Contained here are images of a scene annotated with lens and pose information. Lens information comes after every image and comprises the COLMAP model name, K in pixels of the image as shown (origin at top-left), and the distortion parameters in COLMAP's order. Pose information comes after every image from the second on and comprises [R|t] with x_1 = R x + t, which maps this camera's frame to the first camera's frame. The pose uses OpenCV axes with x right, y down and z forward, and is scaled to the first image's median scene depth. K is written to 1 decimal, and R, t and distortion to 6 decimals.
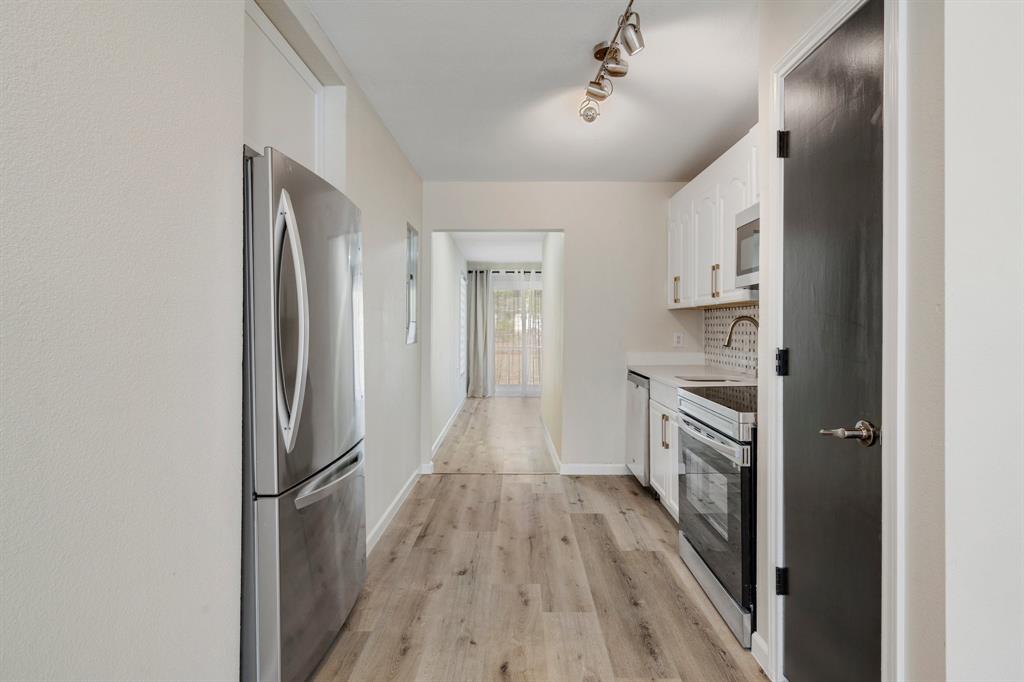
lens RADIAL K [[486.4, 0, 512.4], [0, 486.4, 334.2], [0, 0, 1]] dist [0.000803, 0.000017]
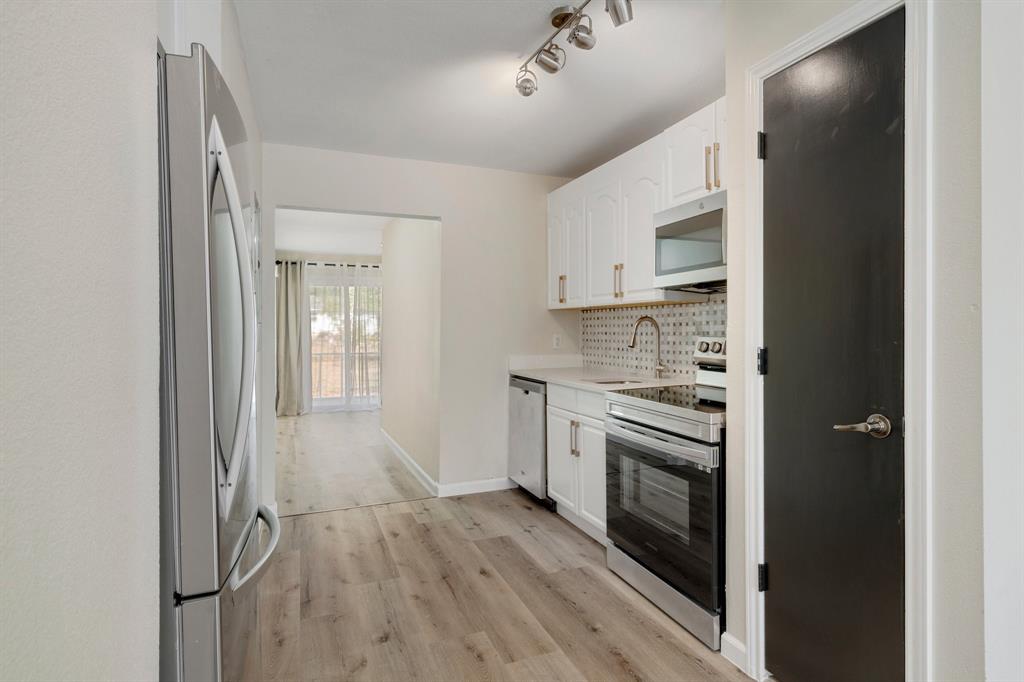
lens RADIAL K [[525.8, 0, 511.7], [0, 525.8, 337.9], [0, 0, 1]] dist [0.003092, 0.001244]
pose [[0.924220, -0.011894, 0.381674, -0.230331], [0.011515, 0.999928, 0.003278, -0.000315], [-0.381686, 0.001365, 0.924291, 0.124688]]
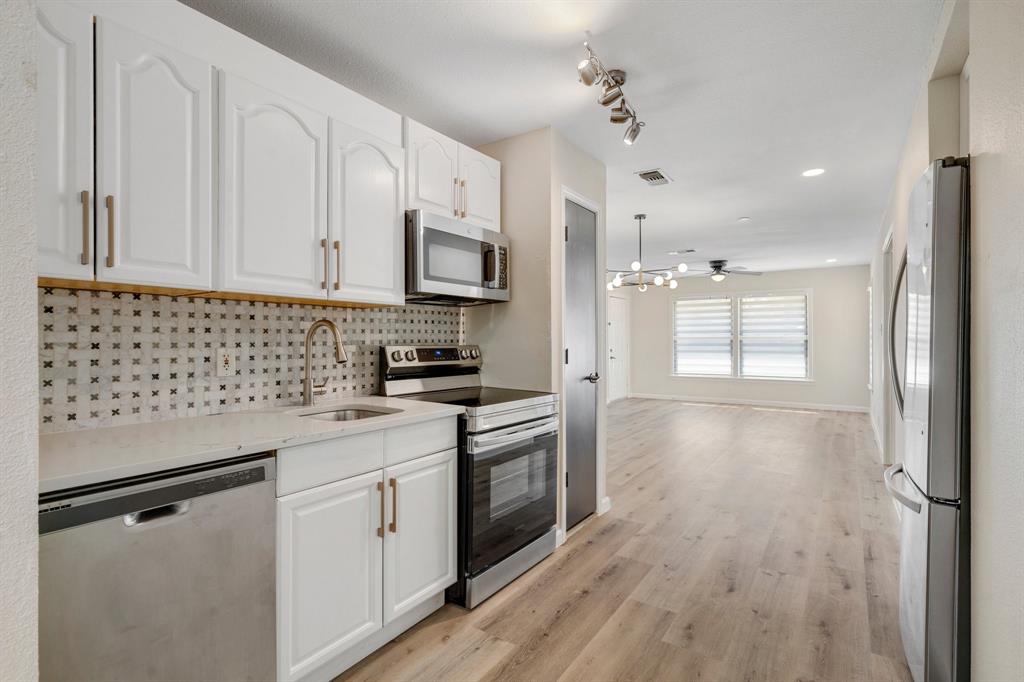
lens RADIAL K [[486.4, 0, 512.8], [0, 486.4, 342.7], [0, 0, 1]] dist [0.000803, 0.000017]
pose [[-0.831437, -0.003713, 0.555607, -0.185328], [0.007429, 0.999814, 0.017800, -0.017305], [-0.555570, 0.018927, -0.831254, 1.734868]]
